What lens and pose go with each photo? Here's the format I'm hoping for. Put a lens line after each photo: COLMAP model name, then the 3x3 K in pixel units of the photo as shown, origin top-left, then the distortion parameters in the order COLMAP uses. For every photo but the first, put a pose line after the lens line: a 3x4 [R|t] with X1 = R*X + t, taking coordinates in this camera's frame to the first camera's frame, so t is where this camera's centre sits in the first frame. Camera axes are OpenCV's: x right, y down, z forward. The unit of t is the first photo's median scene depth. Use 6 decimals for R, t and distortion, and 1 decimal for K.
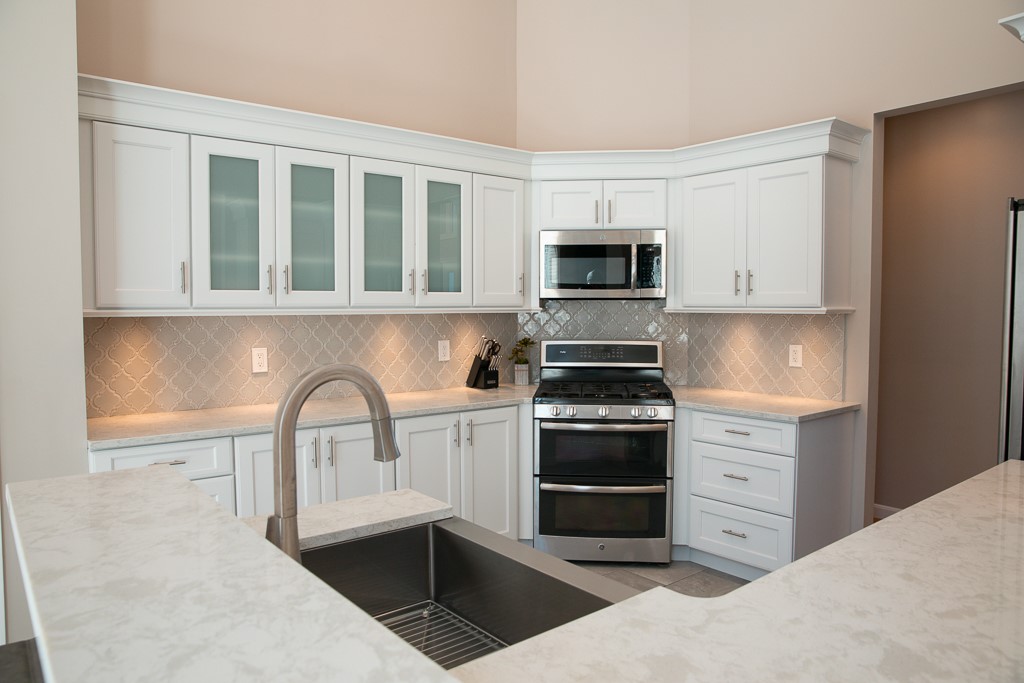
lens RADIAL K [[697.8, 0, 512.0], [0, 697.8, 341.5], [0, 0, 1]] dist [-0.074748, 0.002106]
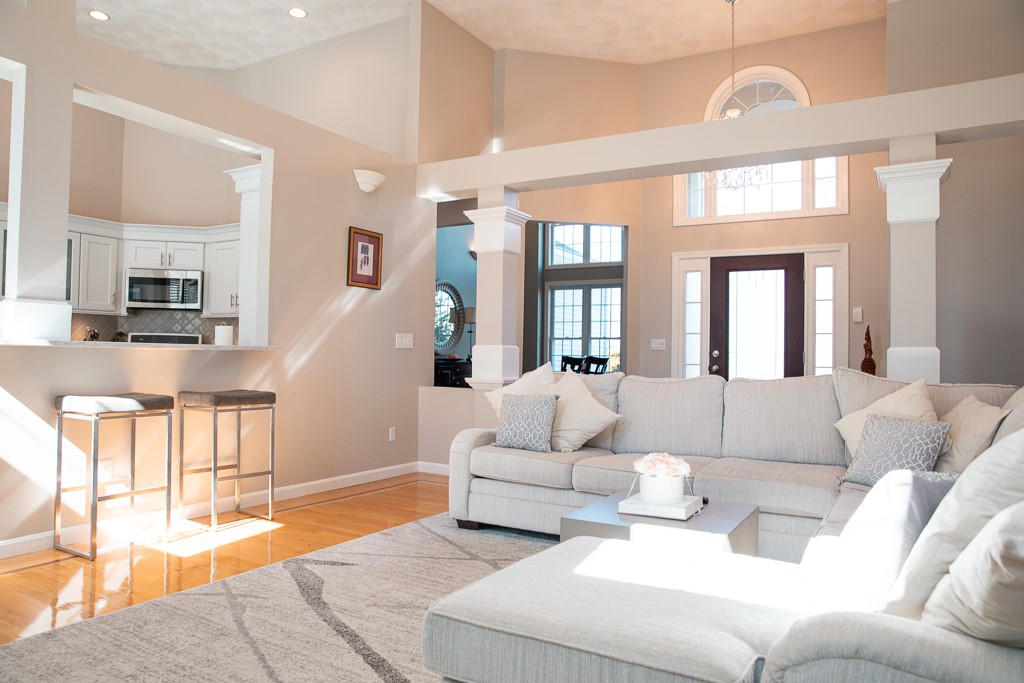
lens RADIAL K [[697.8, 0, 512.0], [0, 697.8, 341.5], [0, 0, 1]] dist [-0.074748, 0.002106]
pose [[0.934174, 0.022863, 0.356086, 0.338099], [0.001648, 0.997658, -0.068382, 0.140760], [-0.356815, 0.064468, 0.931948, -0.916294]]
